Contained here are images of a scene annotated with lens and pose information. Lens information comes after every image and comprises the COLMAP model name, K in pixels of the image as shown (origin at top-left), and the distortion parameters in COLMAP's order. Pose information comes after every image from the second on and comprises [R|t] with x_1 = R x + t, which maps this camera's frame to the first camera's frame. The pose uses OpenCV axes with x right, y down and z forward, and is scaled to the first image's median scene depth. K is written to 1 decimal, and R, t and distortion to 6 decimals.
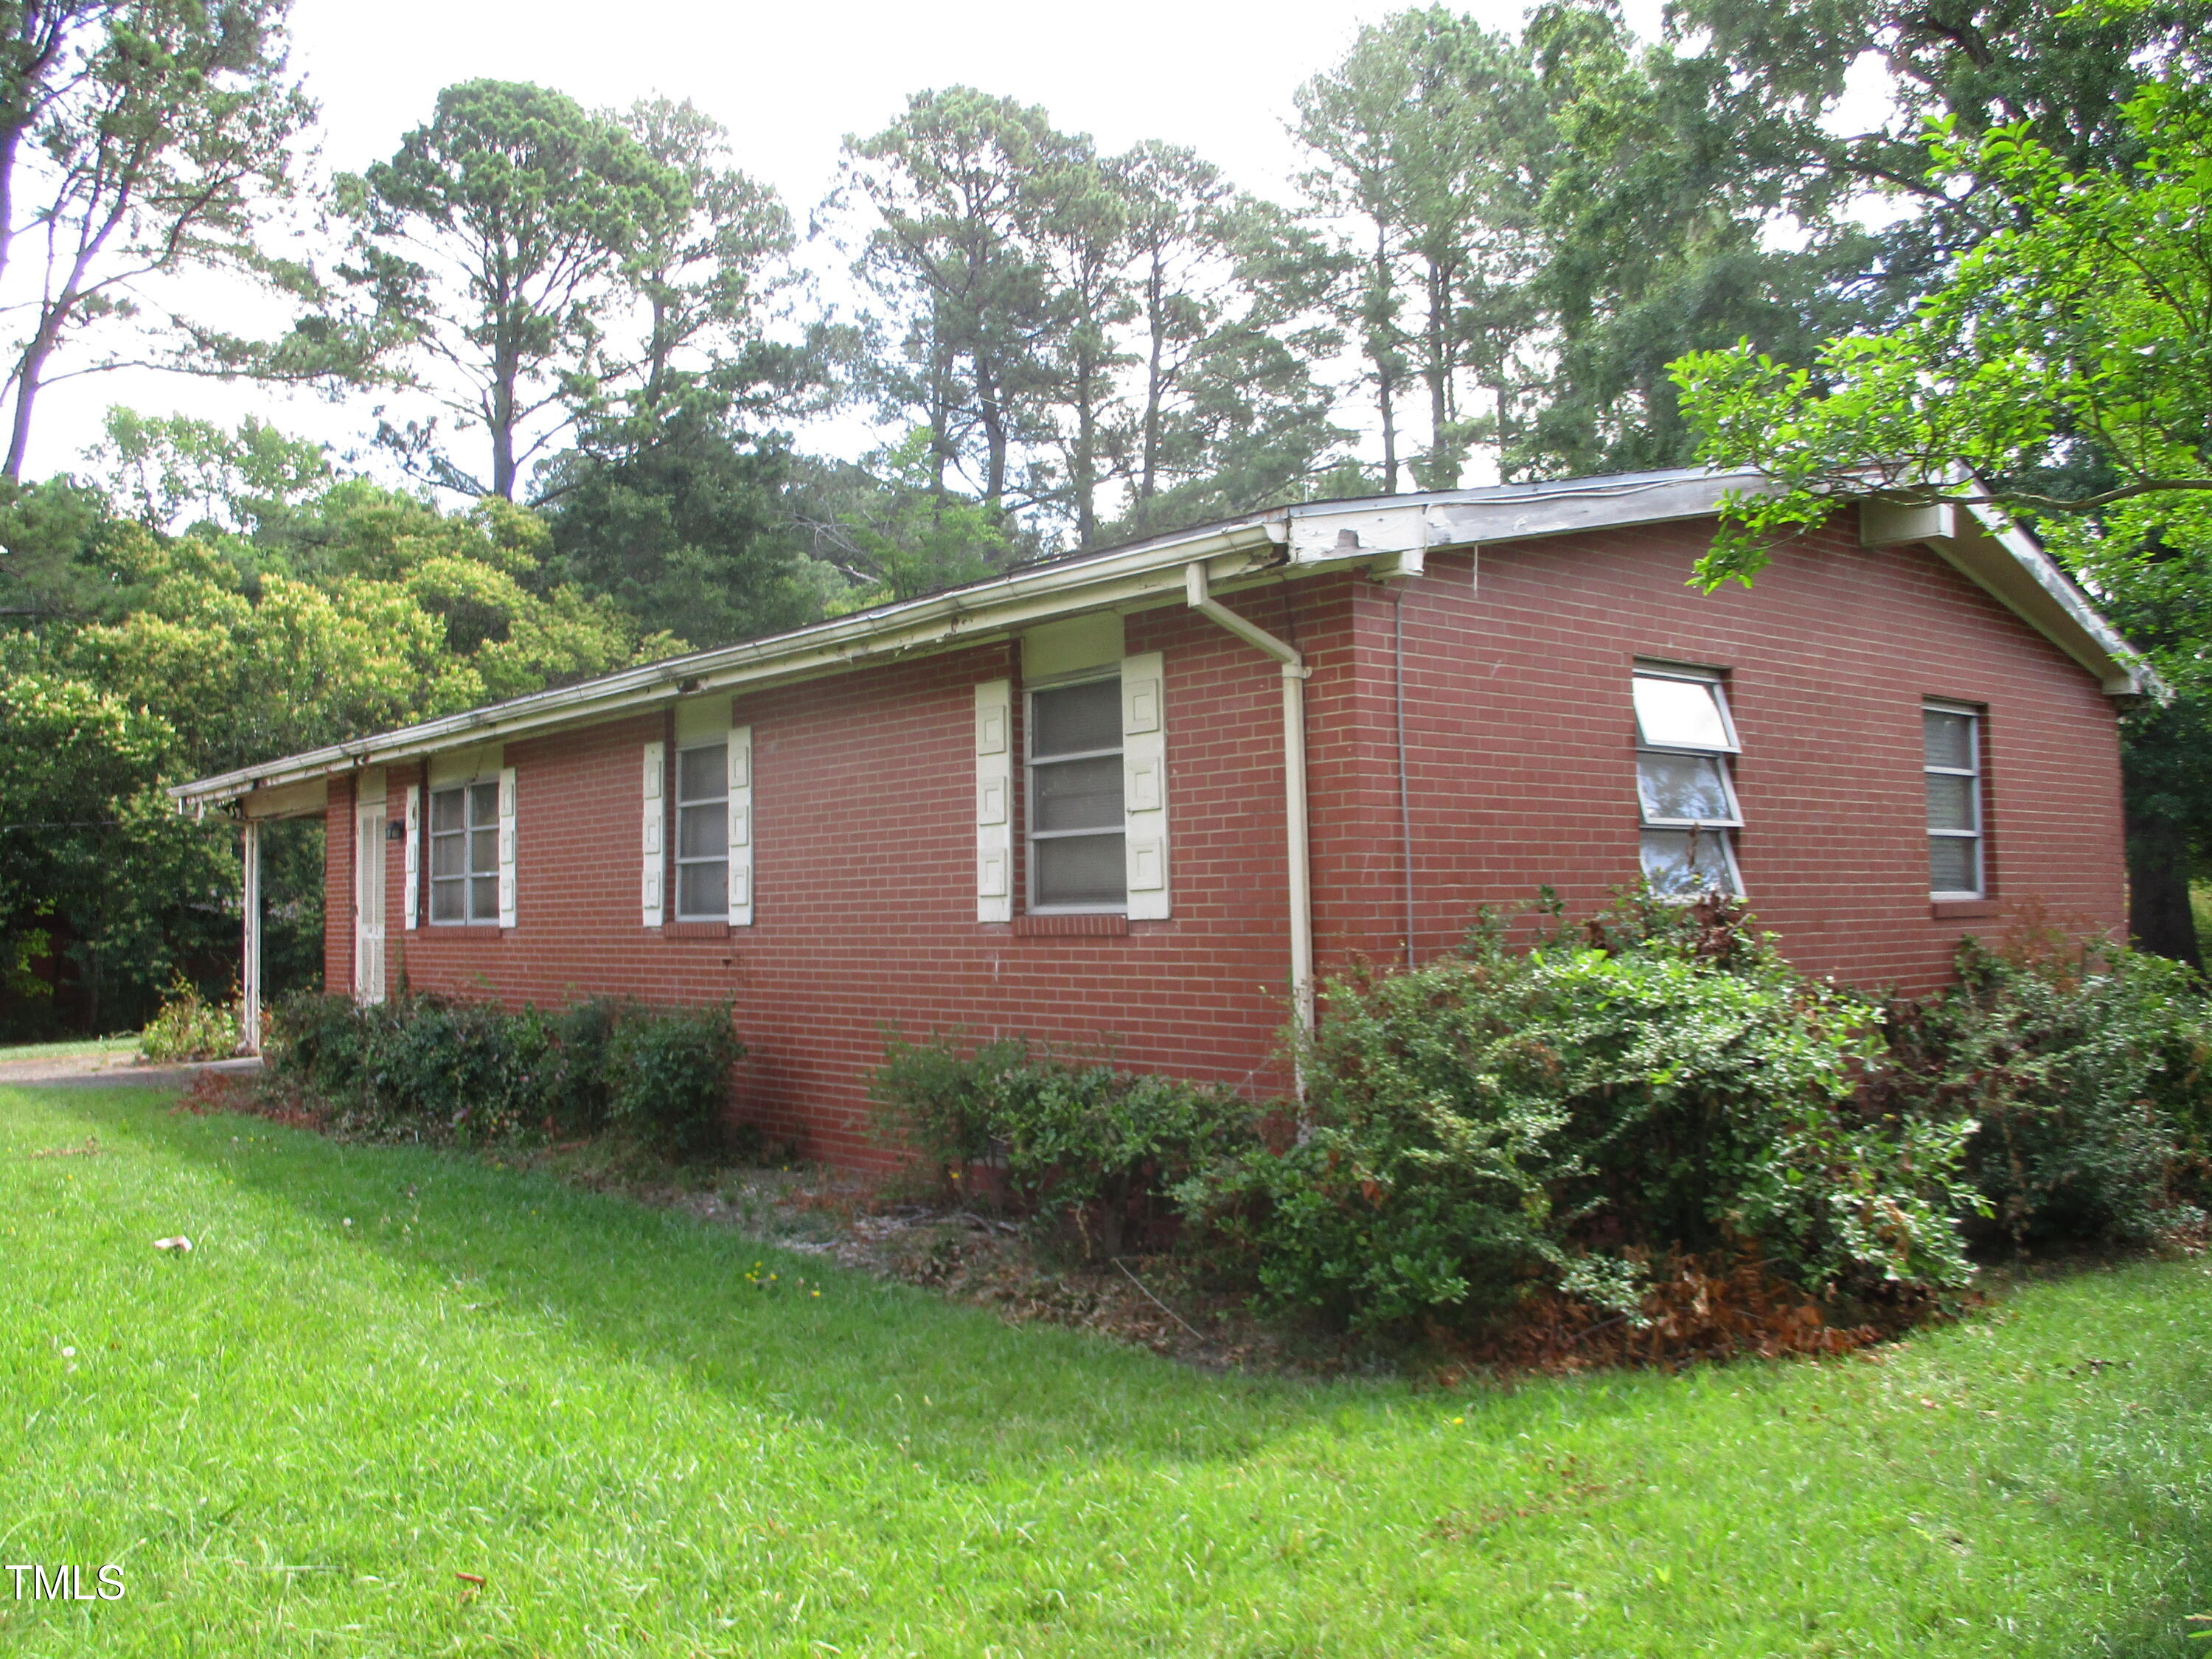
lens RADIAL K [[1825.2, 0, 1106.0], [0, 1825.2, 829.5], [0, 0, 1]] dist [-0.047984, 0.009306]
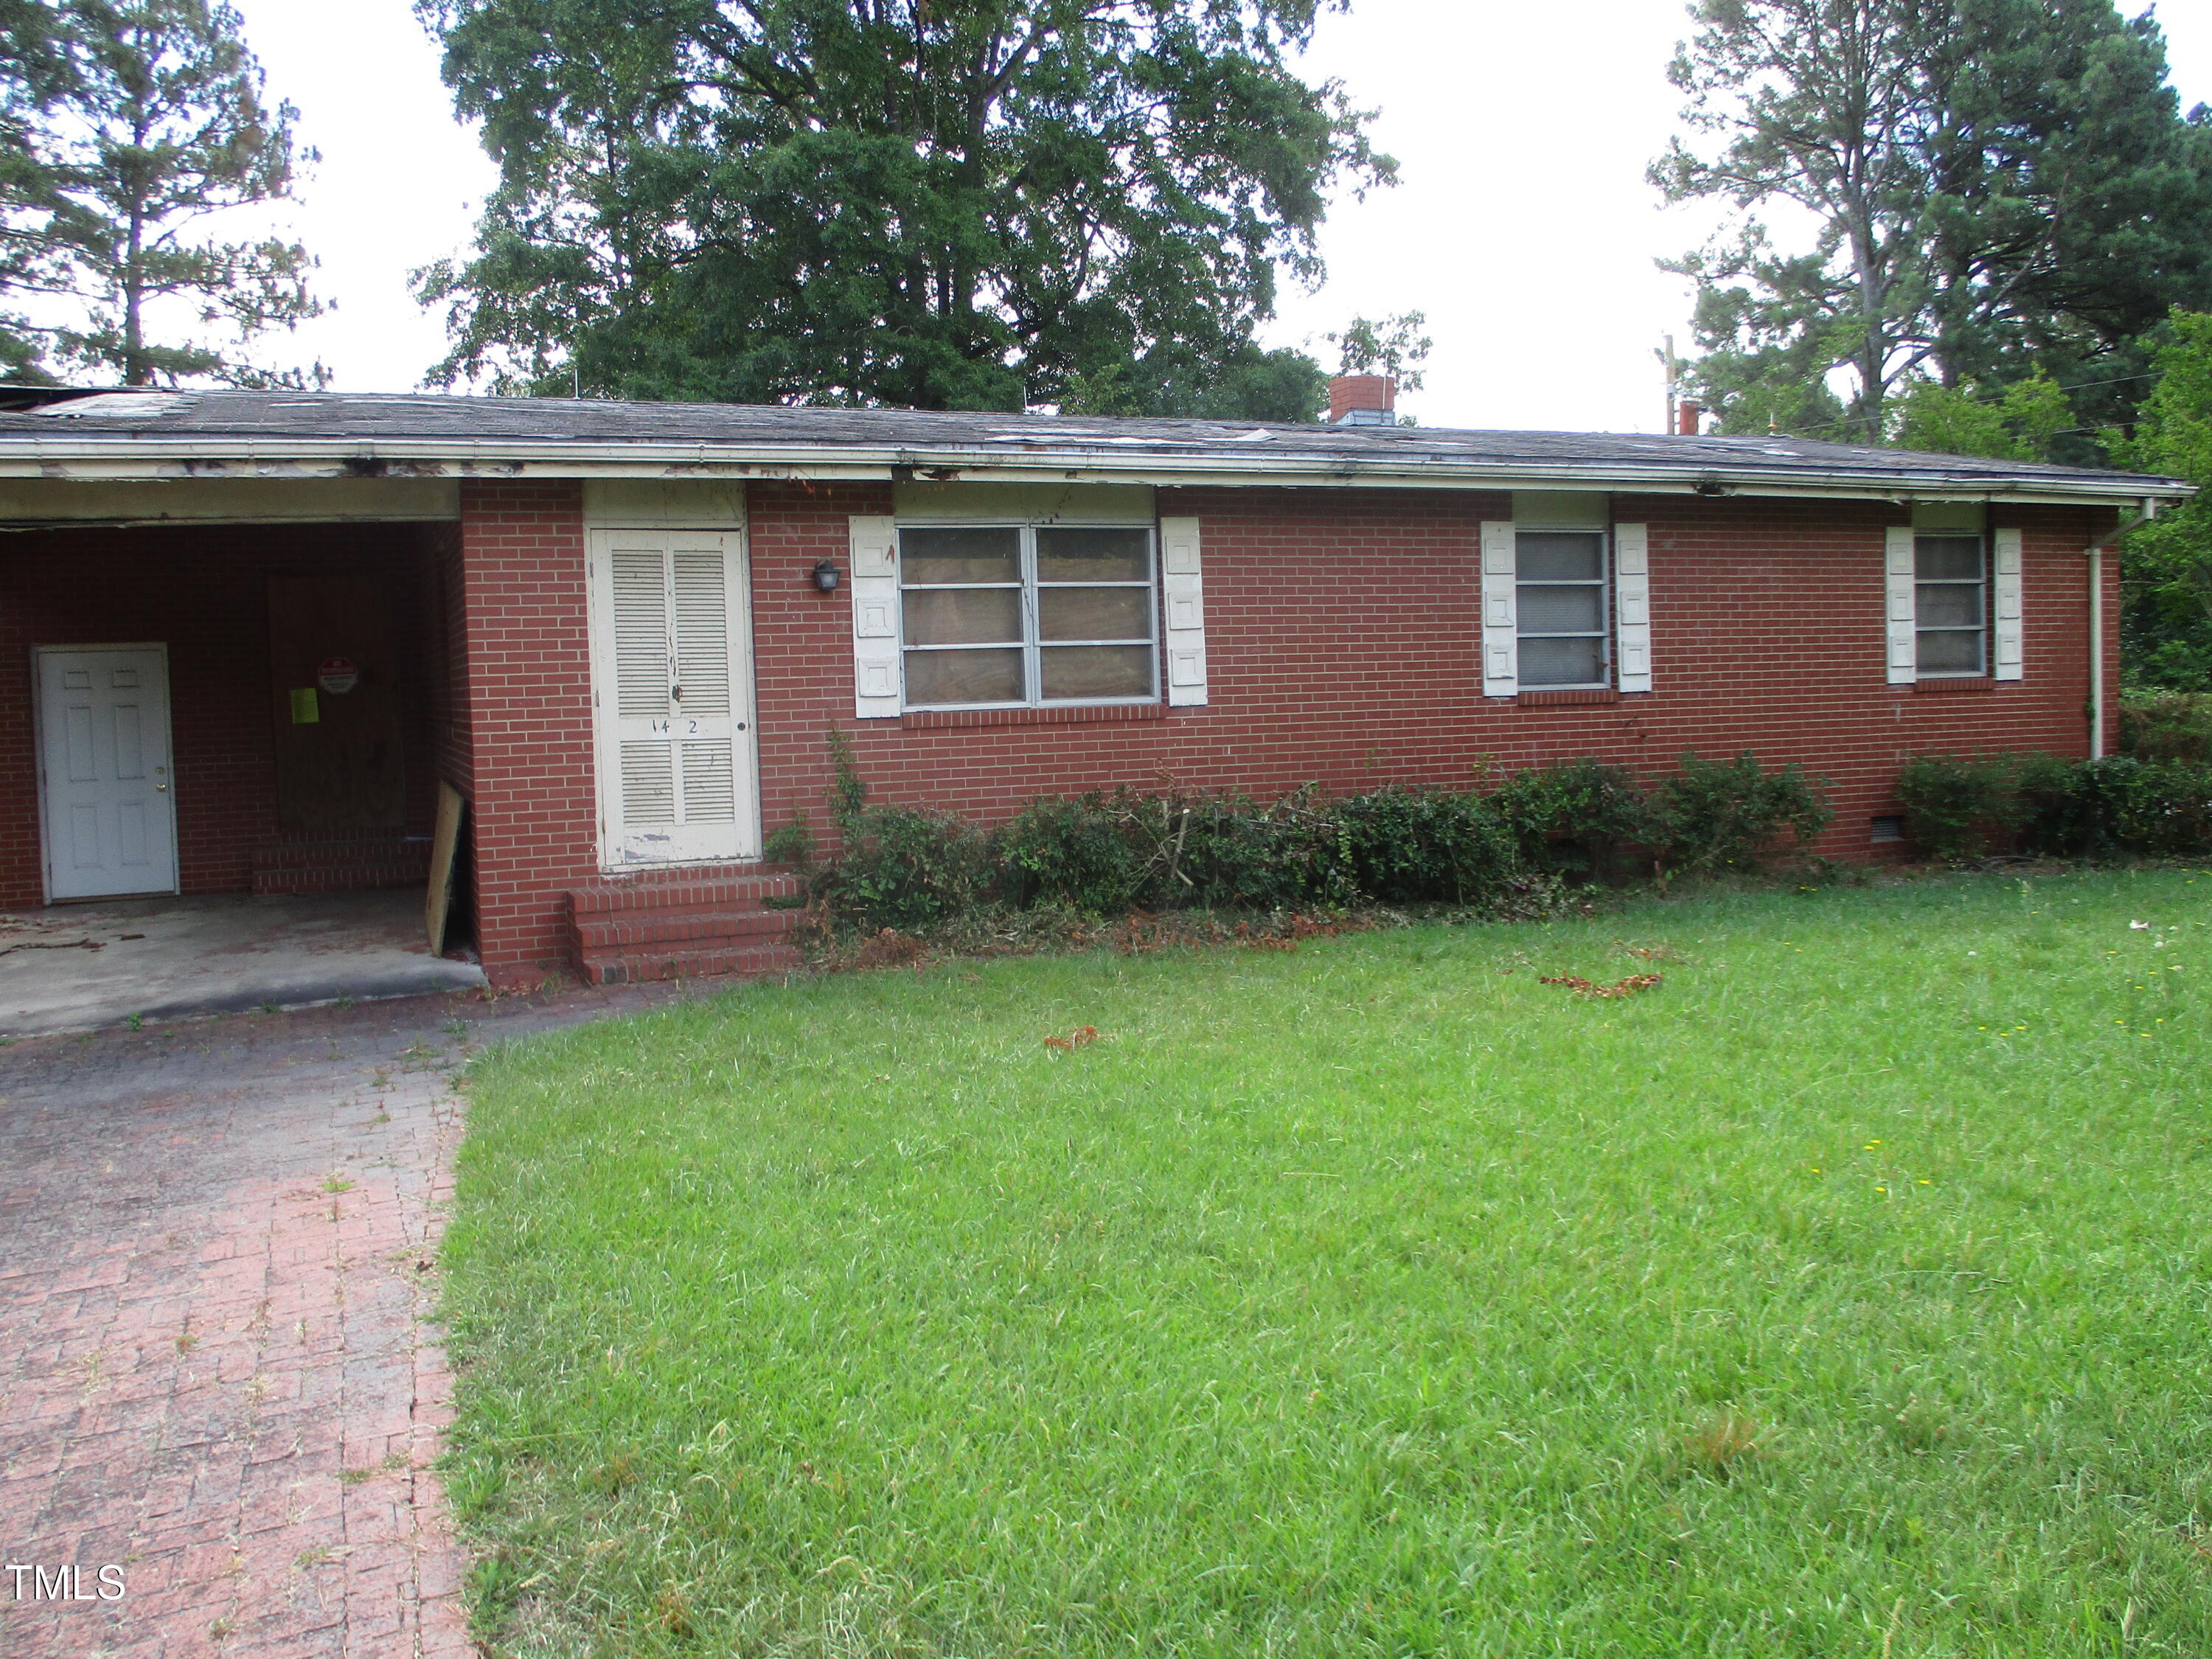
lens RADIAL K [[1843.1, 0, 1112.5], [0, 1843.1, 784.3], [0, 0, 1]] dist [-0.039191, 0.007913]
pose [[0.307855, -0.022074, 0.951177, -1.347789], [-0.012342, 0.999554, 0.027192, 0.079076], [-0.951353, -0.020110, 0.307445, 0.896742]]
